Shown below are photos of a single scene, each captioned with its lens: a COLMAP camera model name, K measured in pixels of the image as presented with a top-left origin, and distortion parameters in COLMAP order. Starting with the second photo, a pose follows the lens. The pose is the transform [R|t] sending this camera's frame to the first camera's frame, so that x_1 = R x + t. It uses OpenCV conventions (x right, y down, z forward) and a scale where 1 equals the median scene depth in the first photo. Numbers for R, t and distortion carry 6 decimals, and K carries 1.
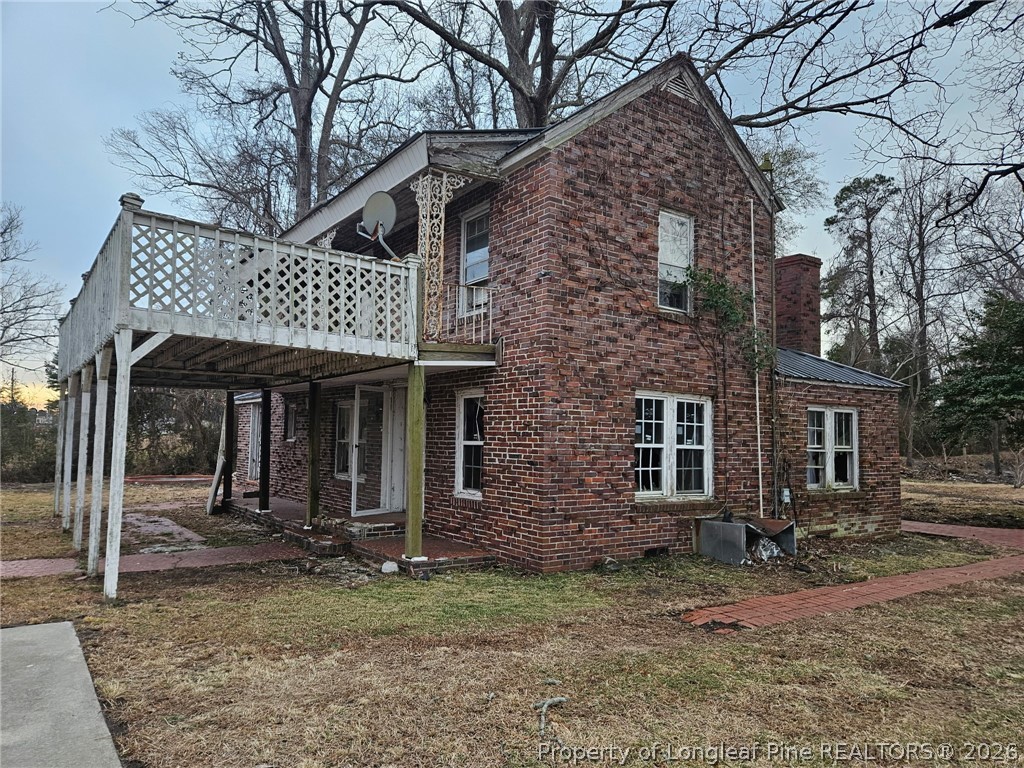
lens RADIAL K [[685.3, 0, 508.5], [0, 685.3, 394.8], [0, 0, 1]] dist [0.056966, -0.030721]
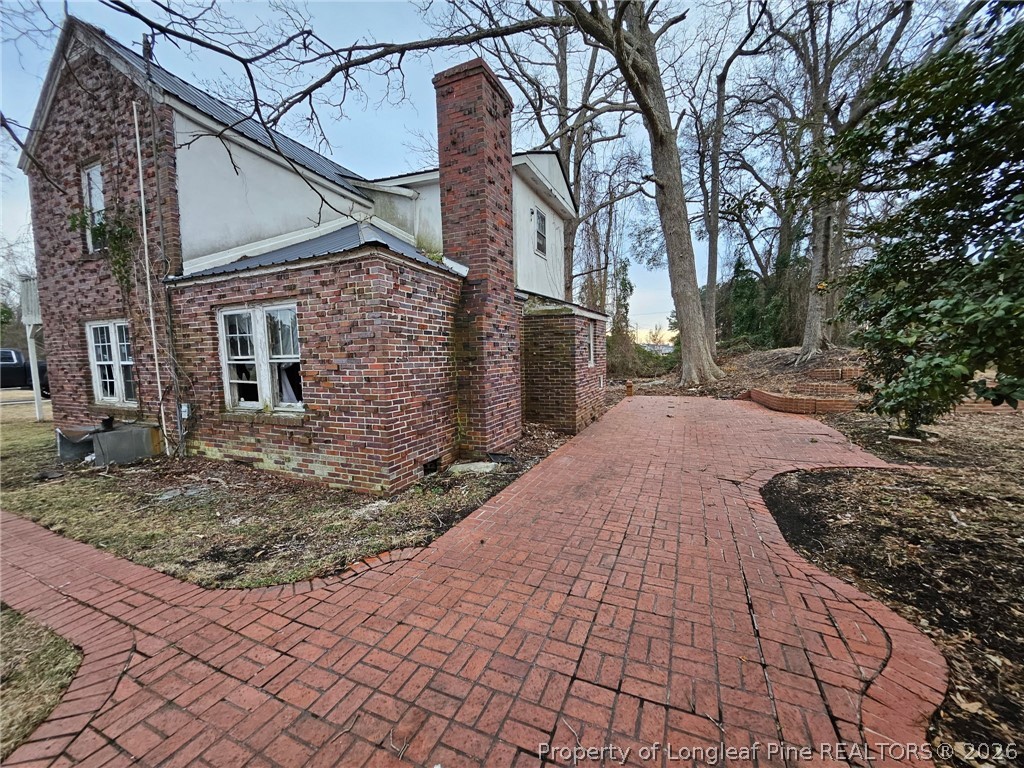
lens RADIAL K [[405.5, 0, 521.8], [0, 405.5, 390.7], [0, 0, 1]] dist [-0.000750, -0.002532]
pose [[0.513682, 0.047269, -0.856677, 1.223786], [0.084559, 0.990831, 0.105374, 0.108326], [0.853803, -0.126569, 0.504976, 1.229274]]
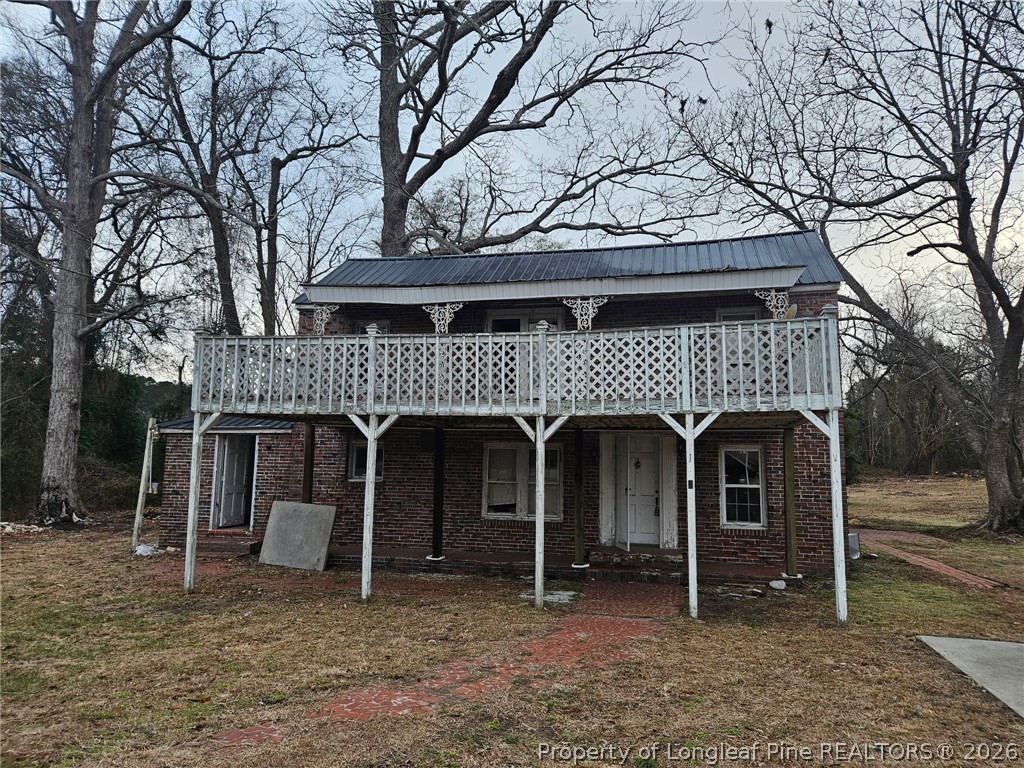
lens RADIAL K [[685.3, 0, 517.8], [0, 685.3, 385.3], [0, 0, 1]] dist [0.056966, -0.030721]
pose [[0.749144, 0.073801, 0.658284, -1.214499], [-0.046477, 0.997181, -0.058903, -0.025017], [-0.660775, 0.013532, 0.750462, 0.272579]]
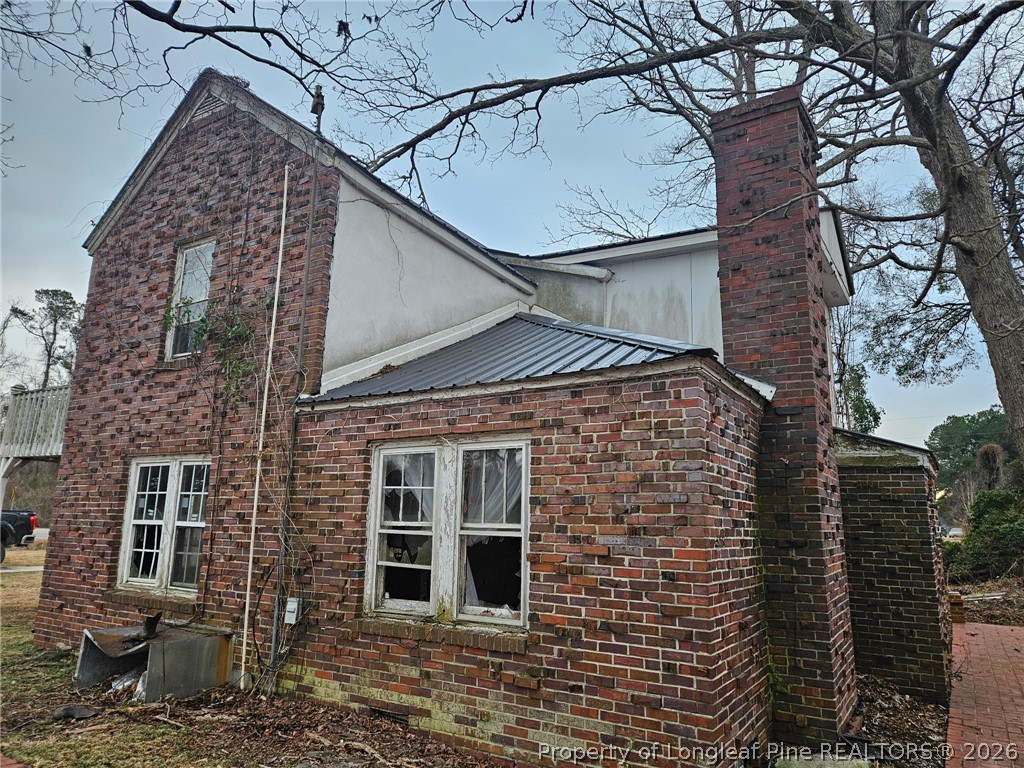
lens RADIAL K [[685.3, 0, 518.6], [0, 685.3, 381.3], [0, 0, 1]] dist [0.056966, -0.030721]
pose [[0.375667, -0.195049, -0.905997, 1.129884], [0.047204, 0.980360, -0.191485, 0.085776], [0.925552, 0.029168, 0.377496, 1.046853]]
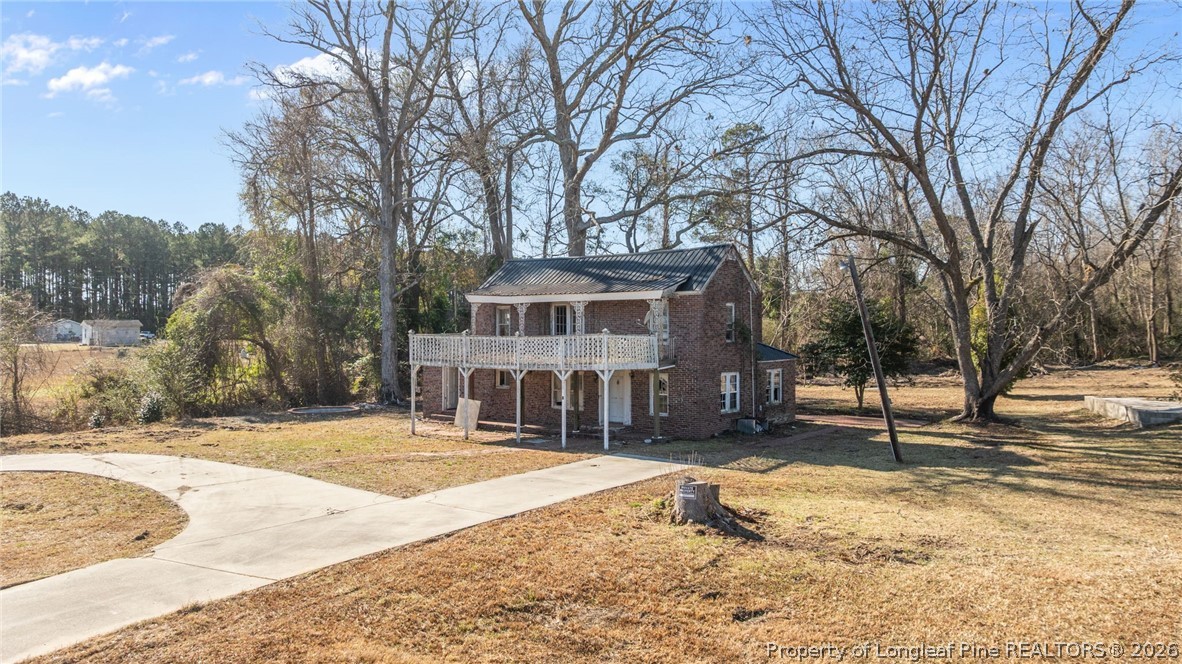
lens RADIAL K [[843.3, 0, 587.2], [0, 843.3, 323.3], [0, 0, 1]] dist [-0.043794, 0.045325]
pose [[0.949455, -0.013725, 0.313603, -1.253918], [-0.003612, 0.998500, 0.054634, -0.354666], [-0.313882, -0.053005, 0.947981, -1.835196]]
